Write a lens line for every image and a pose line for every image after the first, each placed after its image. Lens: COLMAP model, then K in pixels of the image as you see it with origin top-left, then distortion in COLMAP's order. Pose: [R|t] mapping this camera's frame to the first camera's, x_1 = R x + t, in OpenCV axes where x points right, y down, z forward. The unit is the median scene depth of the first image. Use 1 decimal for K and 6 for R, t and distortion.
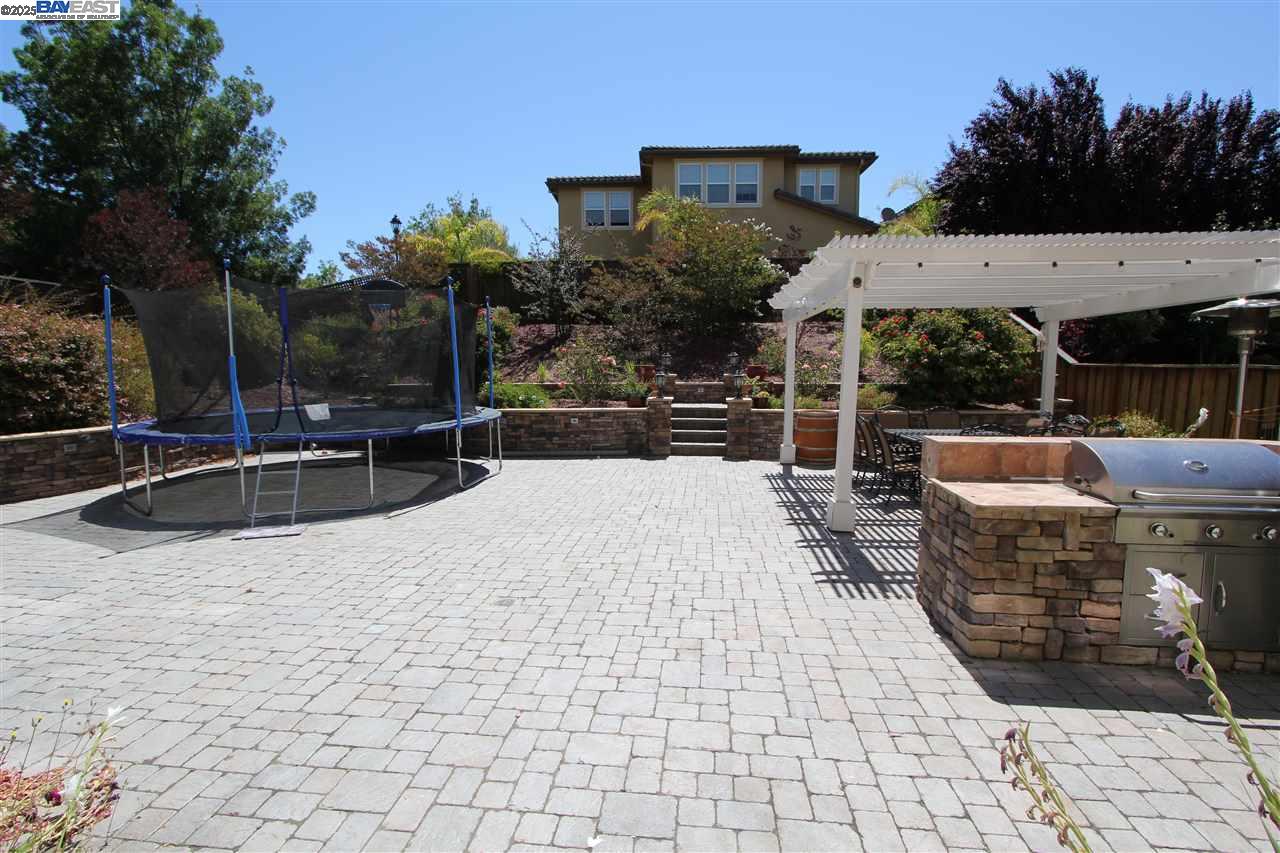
lens RADIAL K [[588.2, 0, 643.8], [0, 588.2, 428.5], [0, 0, 1]] dist [-0.021500, 0.003211]
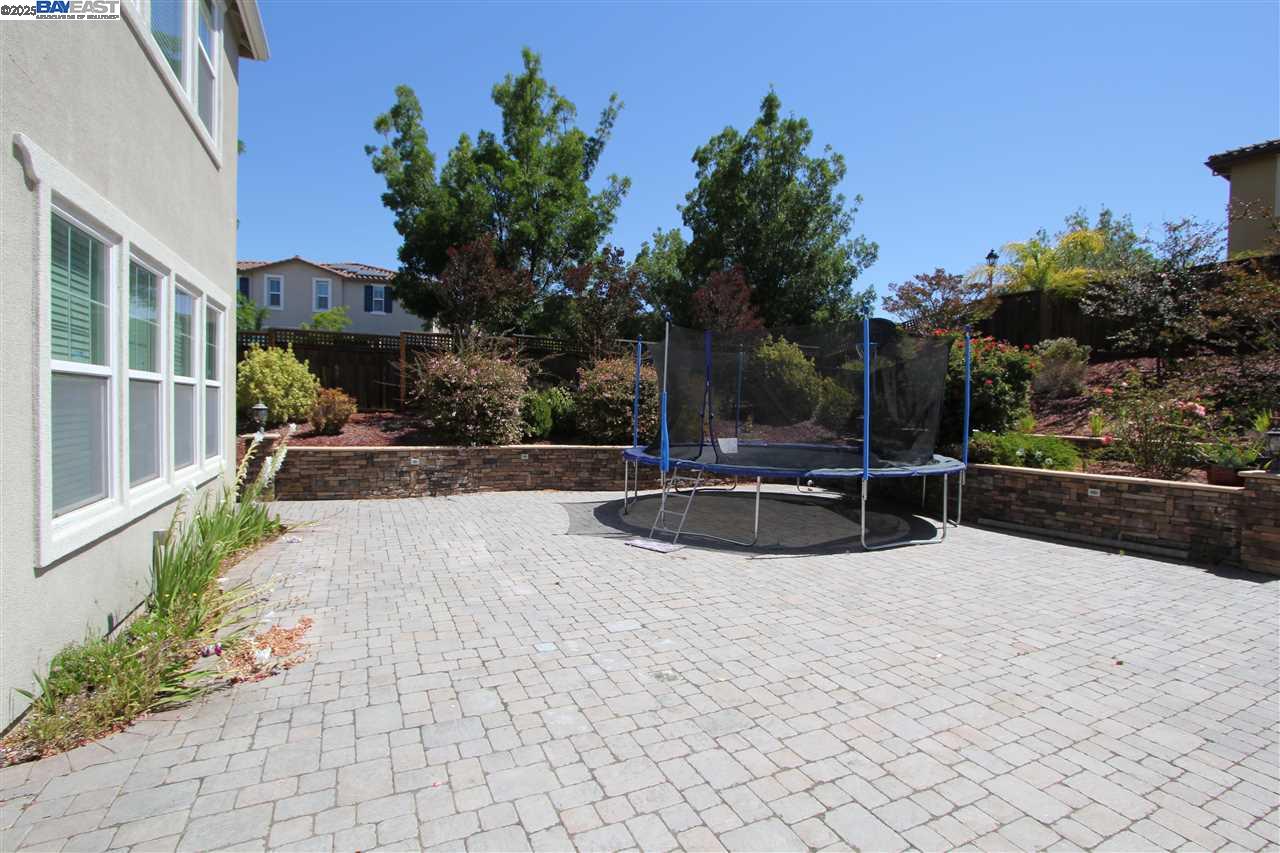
lens RADIAL K [[588.2, 0, 641.3], [0, 588.2, 432.7], [0, 0, 1]] dist [-0.021500, 0.003211]
pose [[0.536674, 0.055207, -0.841982, 0.234591], [-0.116742, 0.993119, -0.009295, -0.020726], [0.835675, 0.103283, 0.539426, 0.263541]]
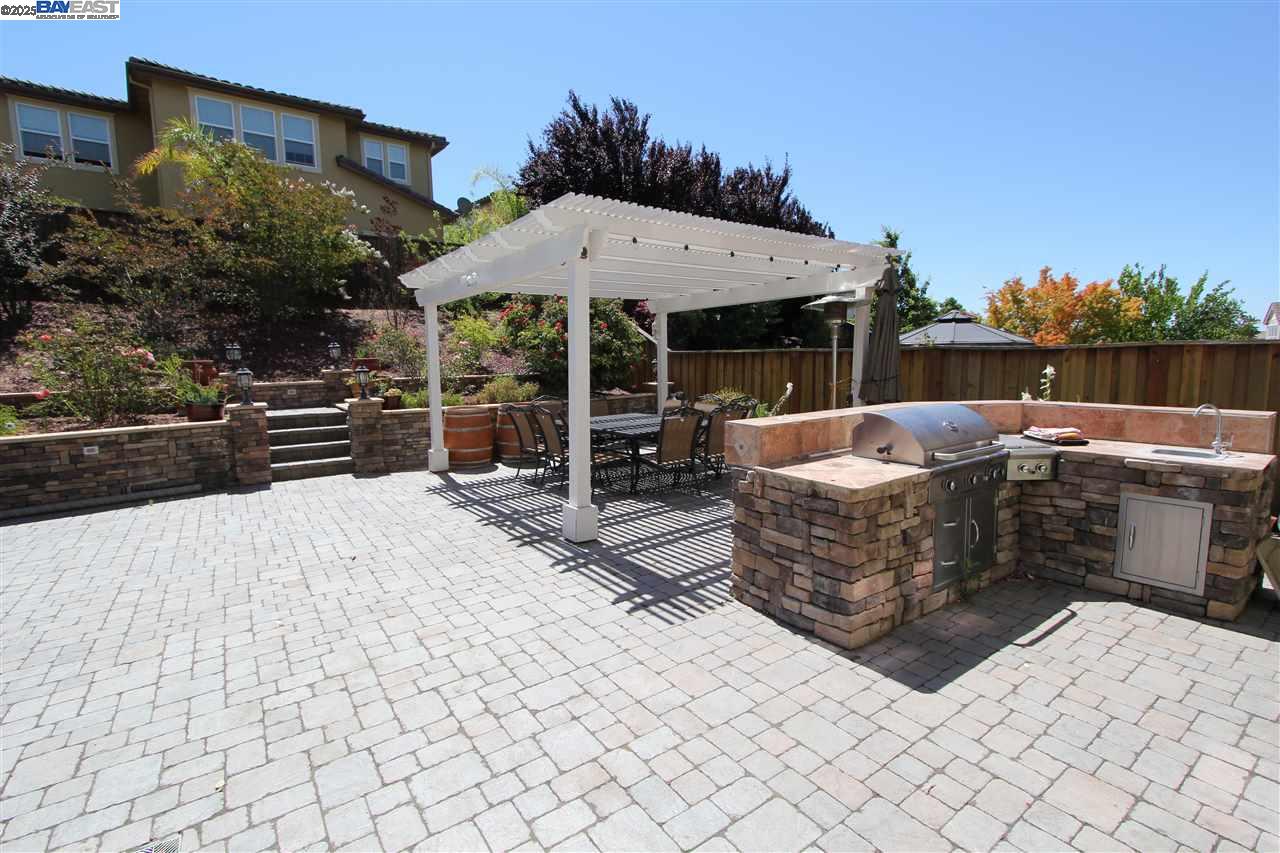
lens RADIAL K [[588.2, 0, 643.7], [0, 588.2, 425.9], [0, 0, 1]] dist [-0.021500, 0.003211]
pose [[0.744759, -0.089911, 0.661248, -0.119101], [0.088147, 0.995454, 0.036074, -0.013537], [-0.661486, 0.031421, 0.749299, 0.215637]]
